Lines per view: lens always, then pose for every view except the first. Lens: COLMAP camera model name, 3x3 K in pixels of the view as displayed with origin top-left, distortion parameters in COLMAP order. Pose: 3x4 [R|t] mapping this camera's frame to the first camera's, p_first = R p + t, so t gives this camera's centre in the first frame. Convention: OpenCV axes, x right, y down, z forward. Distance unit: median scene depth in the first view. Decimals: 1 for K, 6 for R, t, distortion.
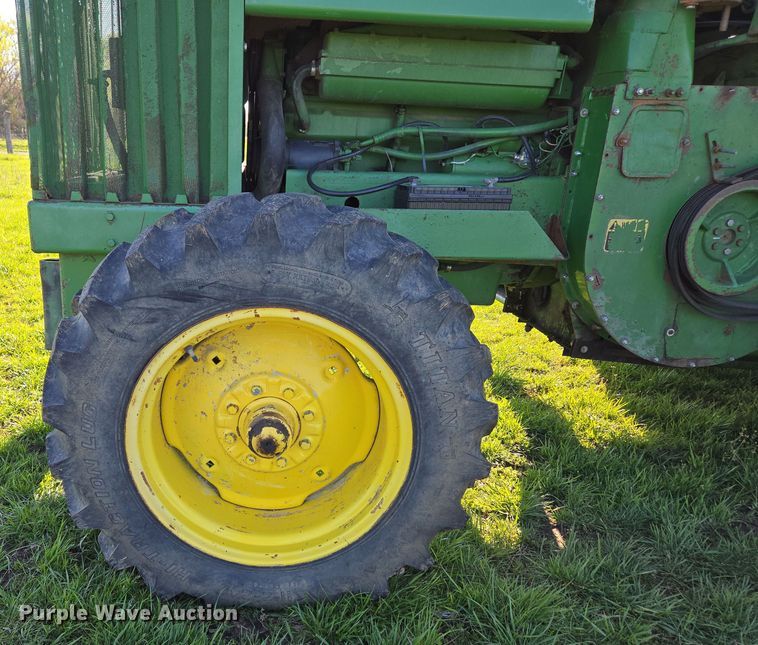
lens RADIAL K [[656.2, 0, 272.7], [0, 656.2, 372.0], [0, 0, 1]] dist [0.082516, -0.066148]
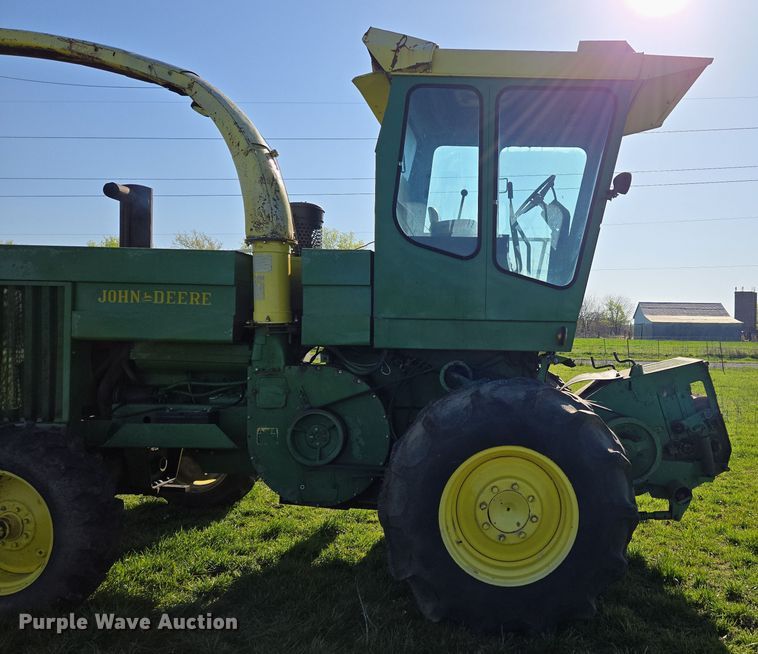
lens RADIAL K [[678.7, 0, 510.0], [0, 678.7, 339.7], [0, 0, 1]] dist [0.087499, -0.078540]
pose [[0.996956, -0.015599, -0.076393, 1.482136], [-0.009684, 0.947422, -0.319839, 0.176479], [0.077365, 0.319605, 0.944387, -0.998450]]
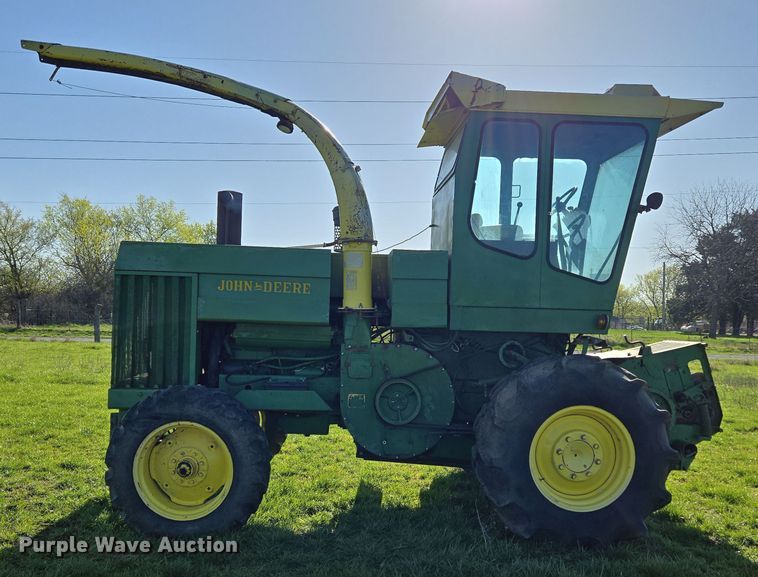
lens RADIAL K [[777.1, 0, 380.0], [0, 777.1, 334.4], [0, 0, 1]] dist [0.079493, -0.028054]
pose [[0.999935, -0.005913, -0.009780, 0.679640], [0.002609, 0.951274, -0.308337, 0.459502], [0.011127, 0.308291, 0.951227, -1.848087]]
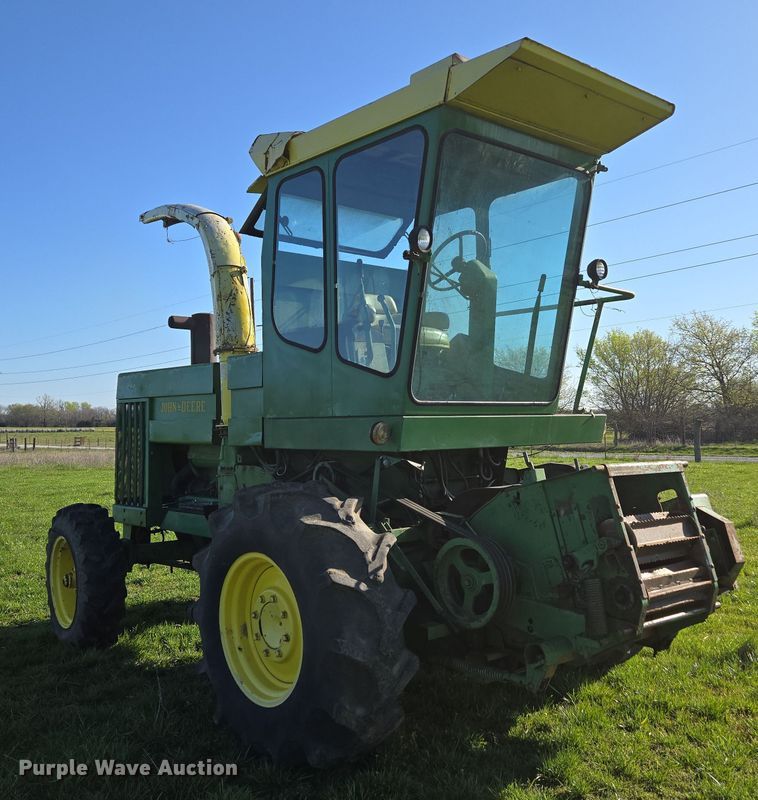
lens RADIAL K [[829.3, 0, 361.2], [0, 829.3, 415.7], [0, 0, 1]] dist [0.059210, -0.019186]
pose [[0.590315, -0.050699, -0.805579, 3.124102], [-0.236896, 0.943193, -0.232953, -0.030746], [0.771627, 0.328354, 0.544770, -0.255587]]
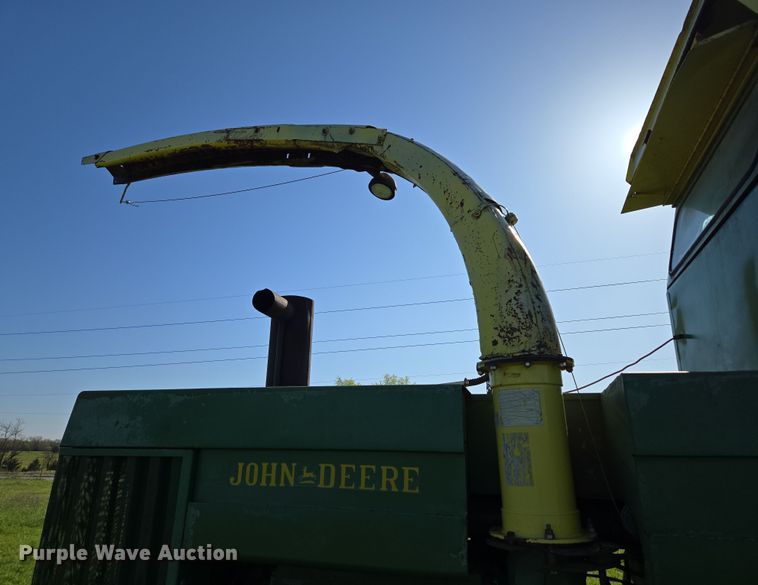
lens RADIAL K [[520.6, 0, 373.2], [0, 520.6, 292.6], [0, 0, 1]] dist [0.050278, -0.000956]
pose [[0.938801, -0.120728, -0.322611, 0.626943], [-0.097423, 0.805270, -0.584850, -0.364659], [0.330397, 0.580487, 0.744226, 0.088194]]
